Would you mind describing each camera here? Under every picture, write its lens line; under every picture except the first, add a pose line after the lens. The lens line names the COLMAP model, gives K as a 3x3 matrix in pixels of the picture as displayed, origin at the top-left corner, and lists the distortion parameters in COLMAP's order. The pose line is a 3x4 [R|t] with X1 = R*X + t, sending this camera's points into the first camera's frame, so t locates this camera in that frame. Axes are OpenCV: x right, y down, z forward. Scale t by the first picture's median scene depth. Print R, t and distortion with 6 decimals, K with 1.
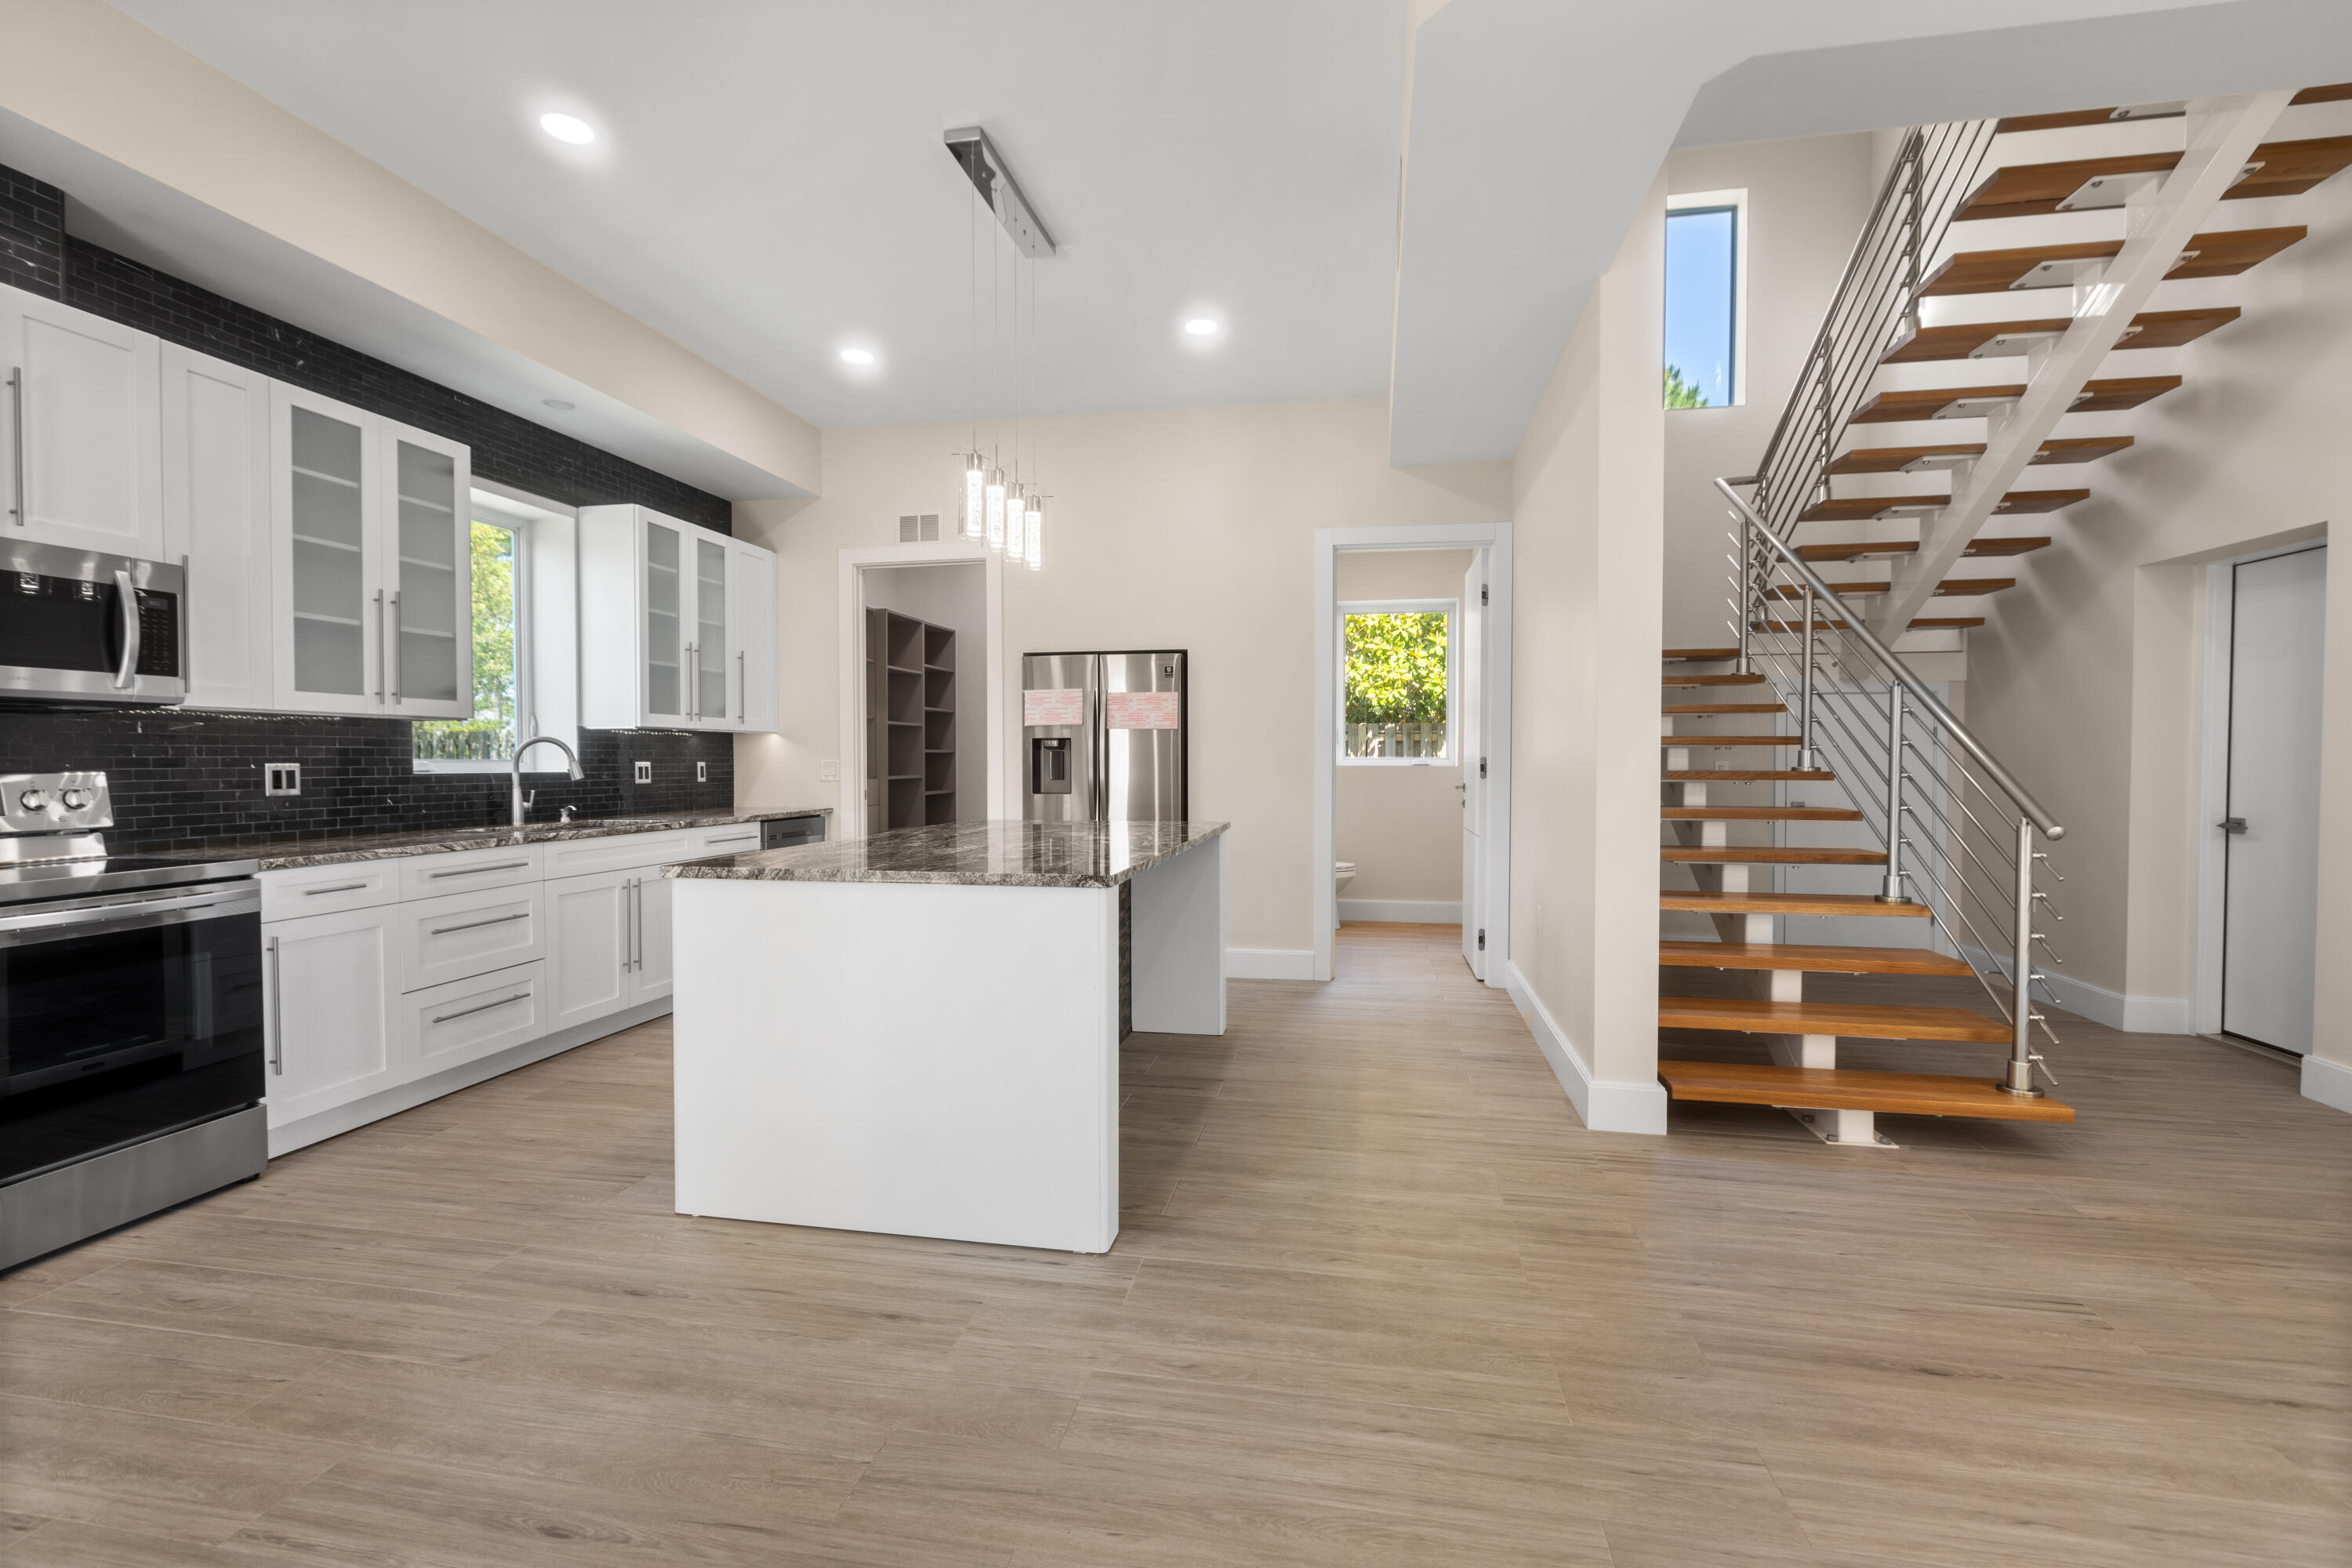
lens RADIAL K [[1031.2, 0, 1165.7], [0, 1031.2, 779.9], [0, 0, 1]] dist [-0.000536, 0.000437]
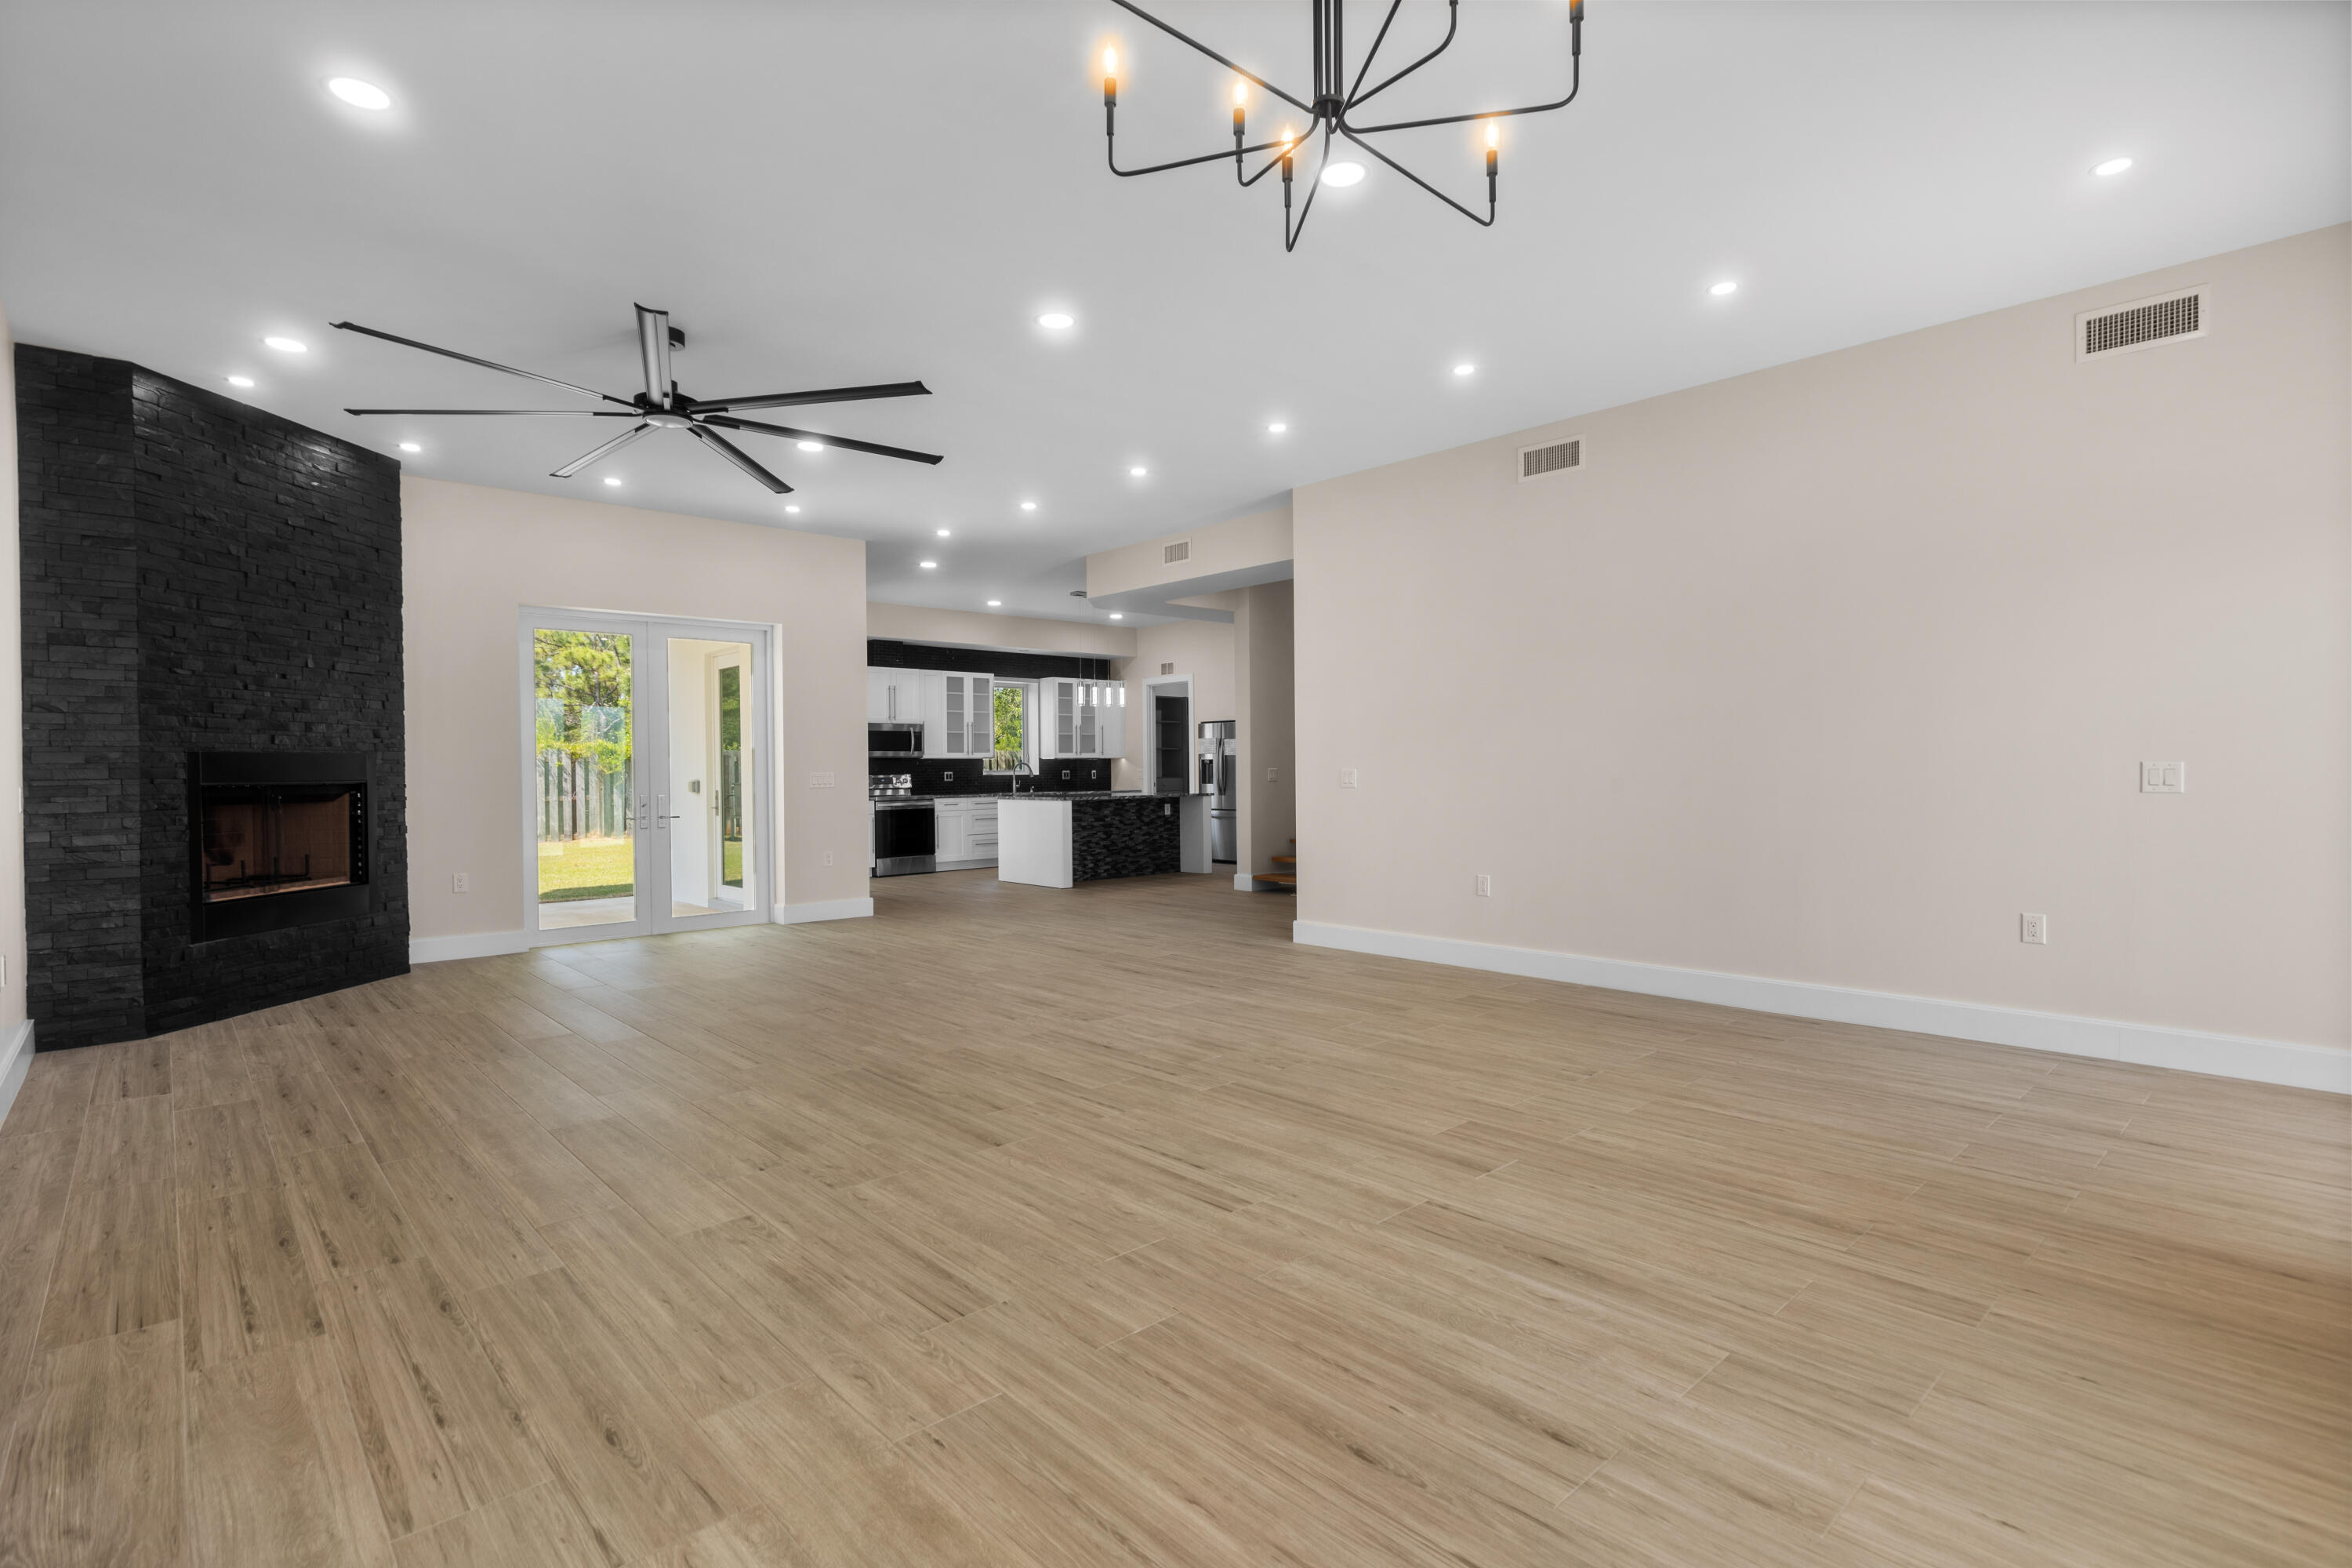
lens RADIAL K [[1124.7, 0, 1166.2], [0, 1124.7, 779.7], [0, 0, 1]] dist [-0.000834, -0.000060]
pose [[0.799783, -0.001071, -0.600289, 2.150693], [-0.004126, 0.999965, -0.007281, 0.037152], [0.600276, 0.008300, 0.799750, -1.713461]]
